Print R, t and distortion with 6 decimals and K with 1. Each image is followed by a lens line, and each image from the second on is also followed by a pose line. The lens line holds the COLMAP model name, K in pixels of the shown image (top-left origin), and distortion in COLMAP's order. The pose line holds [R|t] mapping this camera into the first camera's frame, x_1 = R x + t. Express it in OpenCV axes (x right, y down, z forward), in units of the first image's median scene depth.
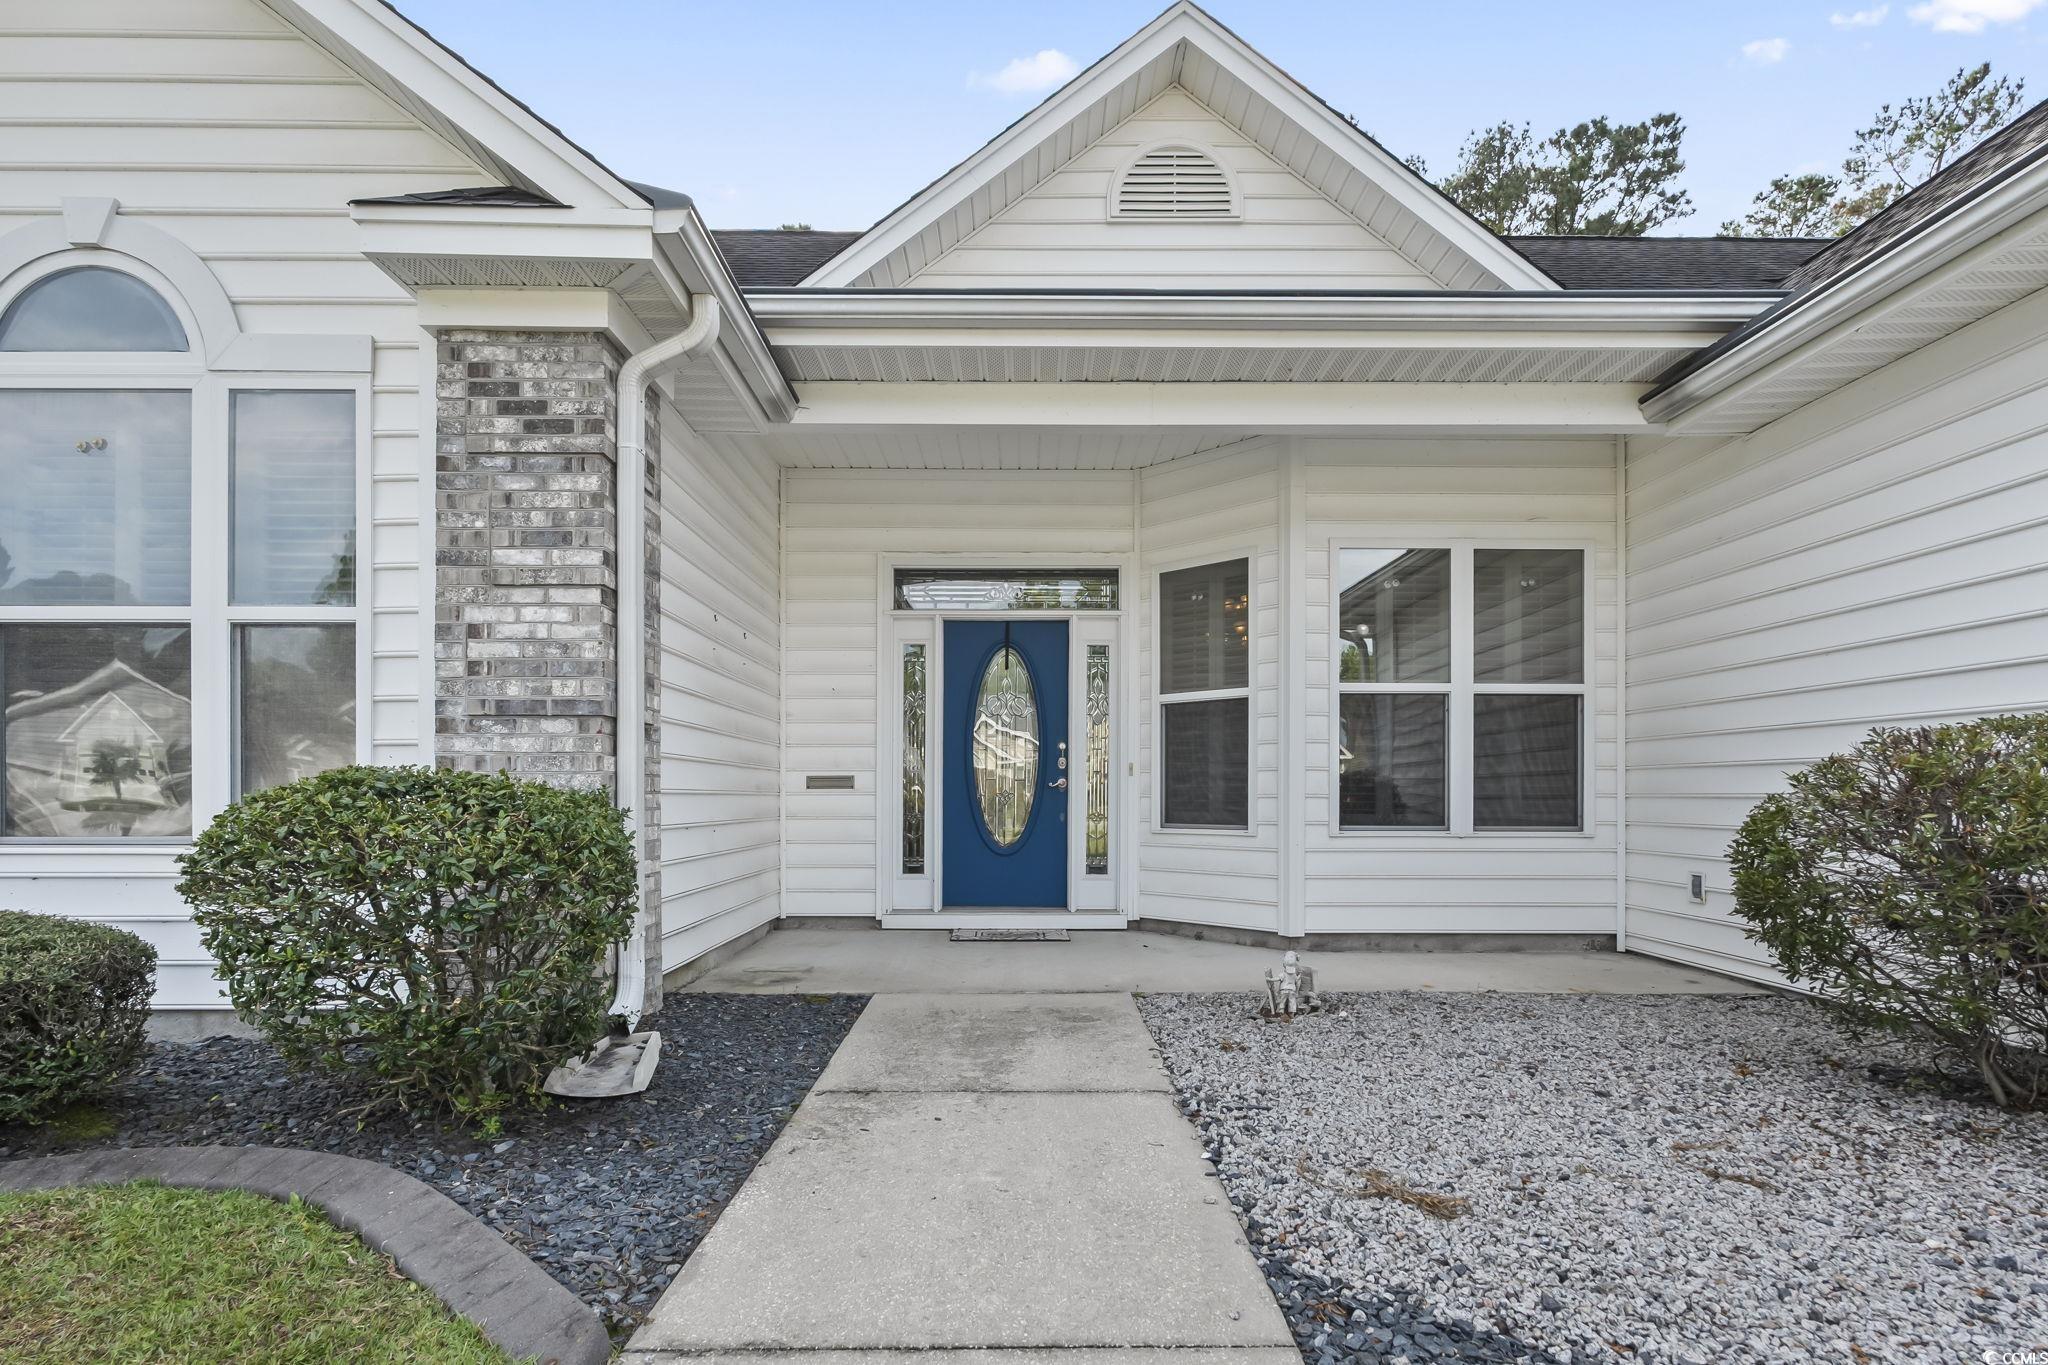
lens RADIAL K [[1593.7, 0, 1024.0], [0, 1593.7, 682.5], [0, 0, 1]] dist [-0.004362, 0.000789]
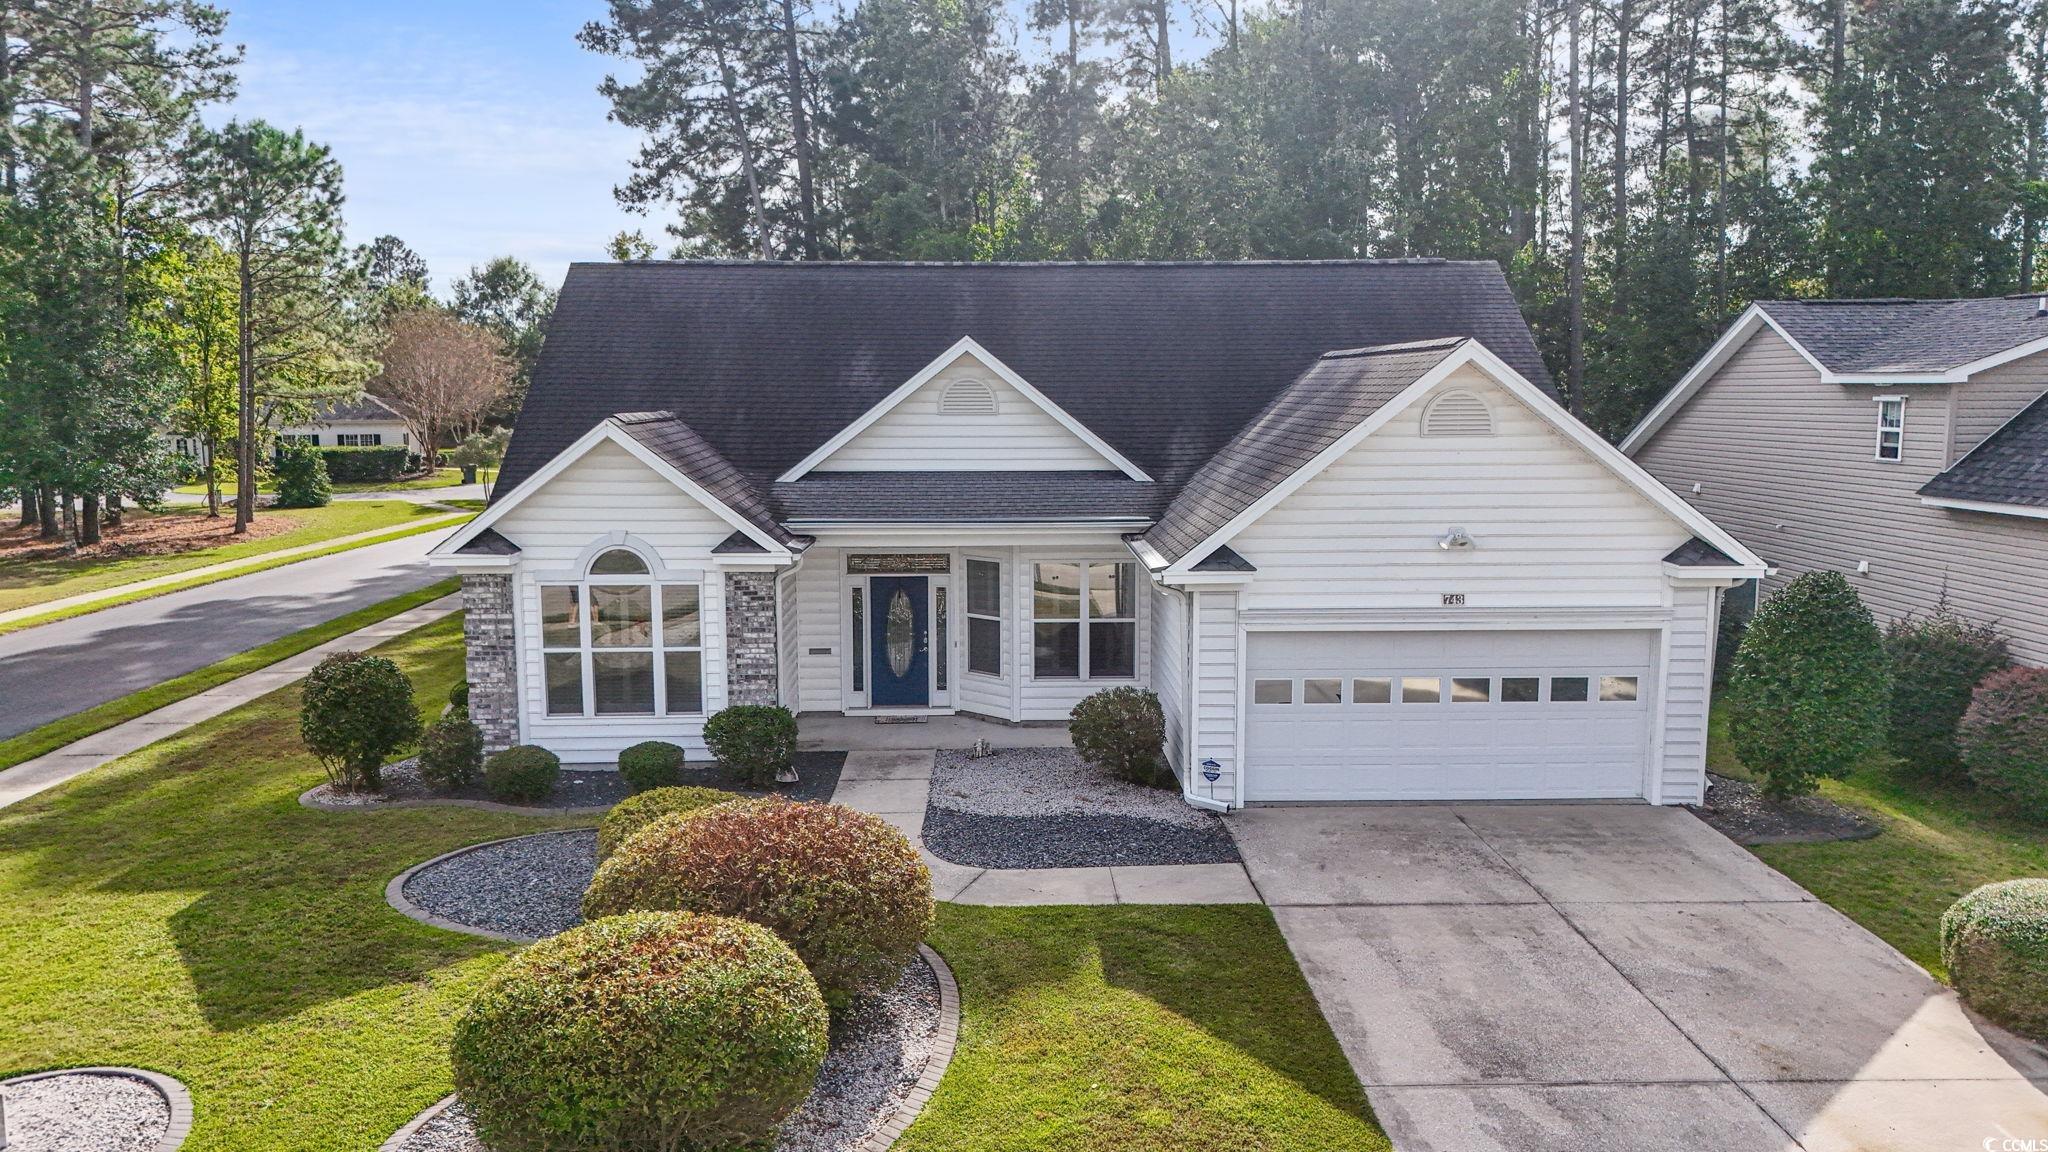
lens RADIAL K [[1693.2, 0, 1024.0], [0, 1693.2, 576.0], [0, 0, 1]] dist [-0.001459, -0.000108]
pose [[0.999220, -0.010056, 0.038196, 0.081771], [0.005622, 0.993412, 0.114457, -0.347802], [-0.039095, -0.114153, 0.992694, -1.502779]]
